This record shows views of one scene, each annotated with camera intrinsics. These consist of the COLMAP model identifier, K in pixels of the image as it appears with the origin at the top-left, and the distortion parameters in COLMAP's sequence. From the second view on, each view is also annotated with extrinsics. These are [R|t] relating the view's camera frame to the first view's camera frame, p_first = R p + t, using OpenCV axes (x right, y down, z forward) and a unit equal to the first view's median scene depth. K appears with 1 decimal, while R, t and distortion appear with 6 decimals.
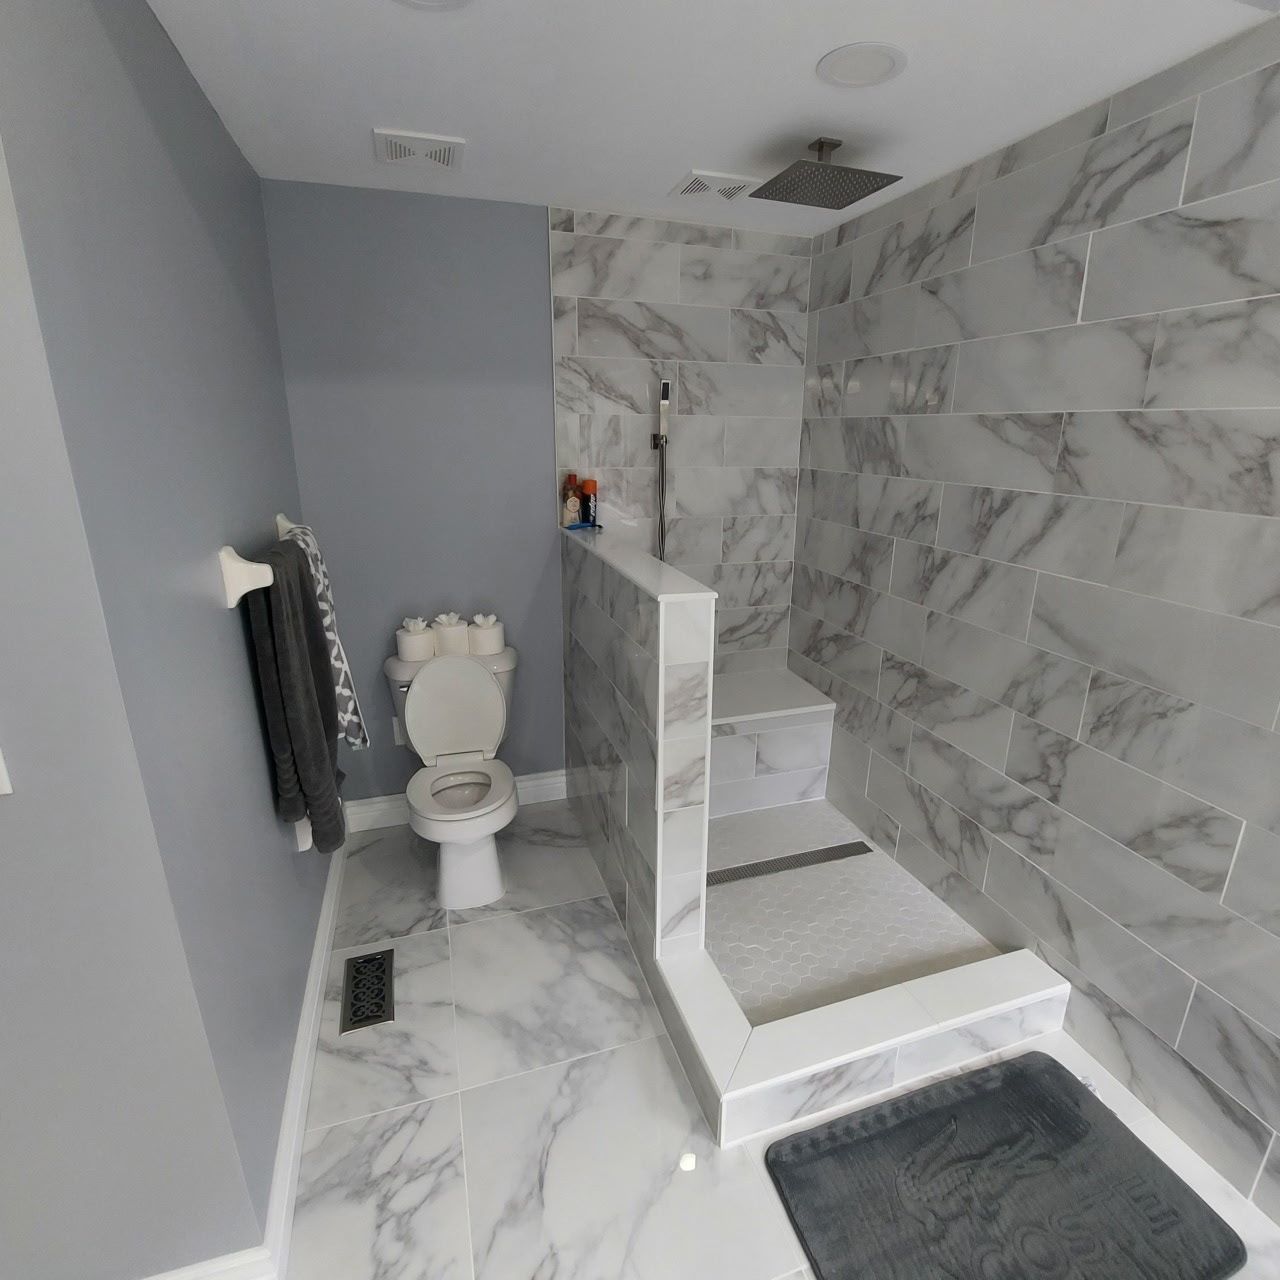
lens RADIAL K [[727.8, 0, 645.2], [0, 727.8, 664.7], [0, 0, 1]] dist [-0.018200, -0.003974]
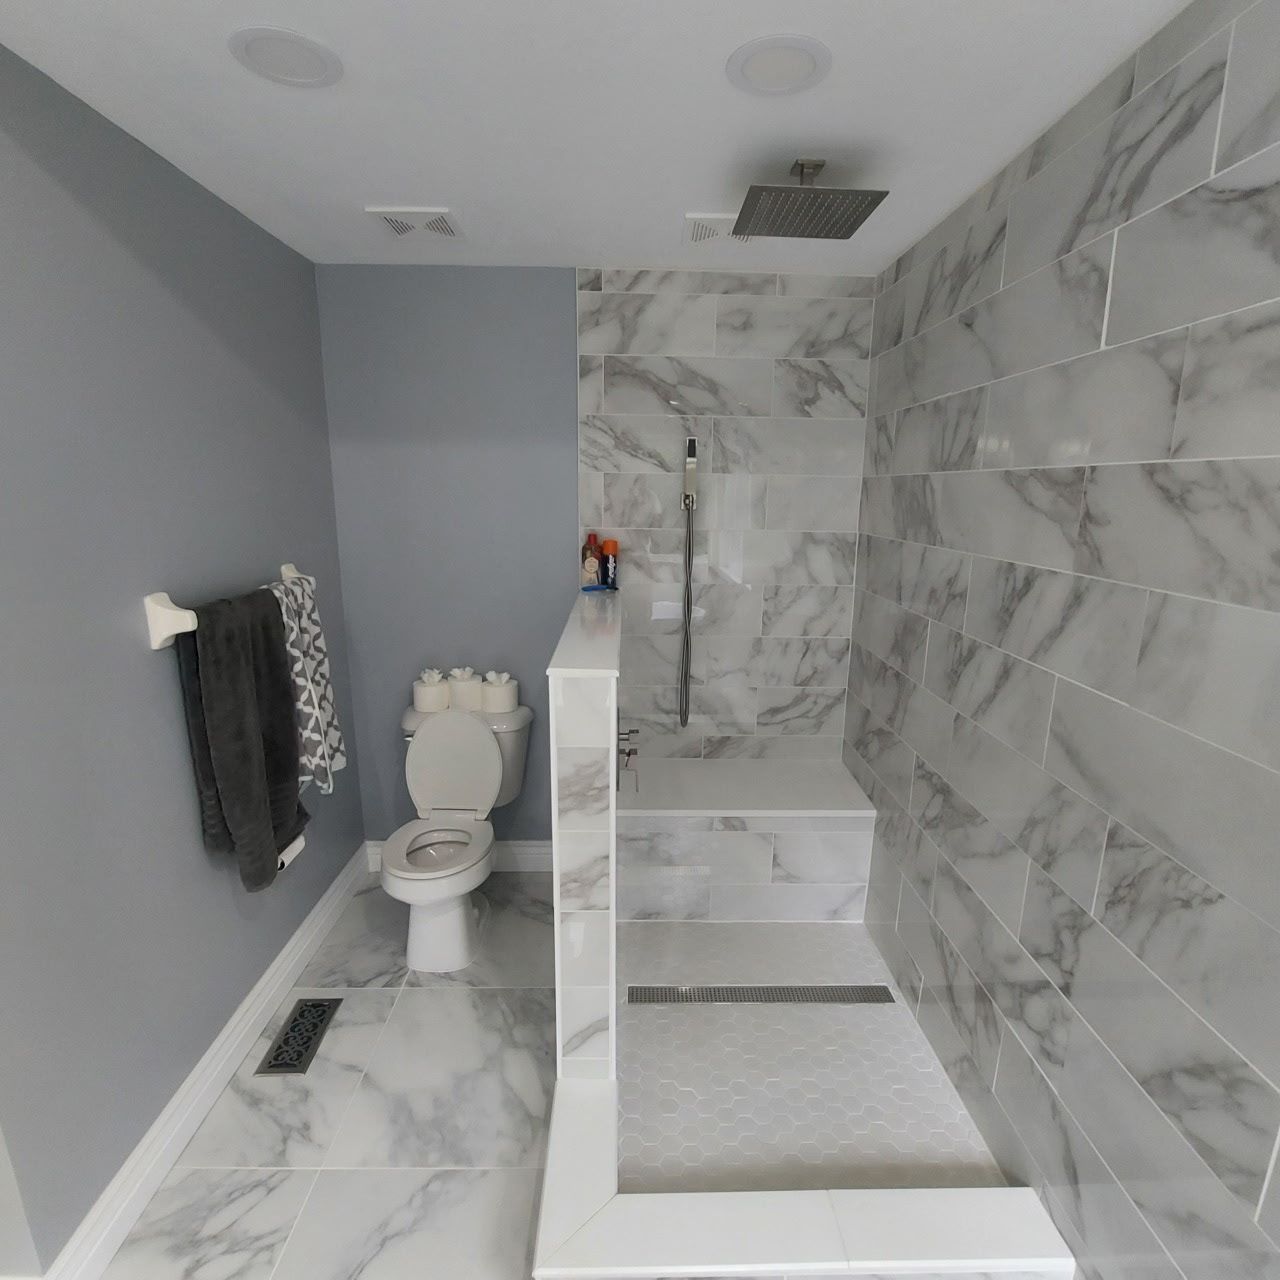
lens RADIAL K [[727.8, 0, 645.2], [0, 727.8, 664.7], [0, 0, 1]] dist [-0.018200, -0.003974]
pose [[0.948529, 0.077303, -0.307110, 0.334581], [-0.100911, 0.992979, -0.061726, -0.046481], [0.300182, 0.089540, 0.949670, 0.149061]]
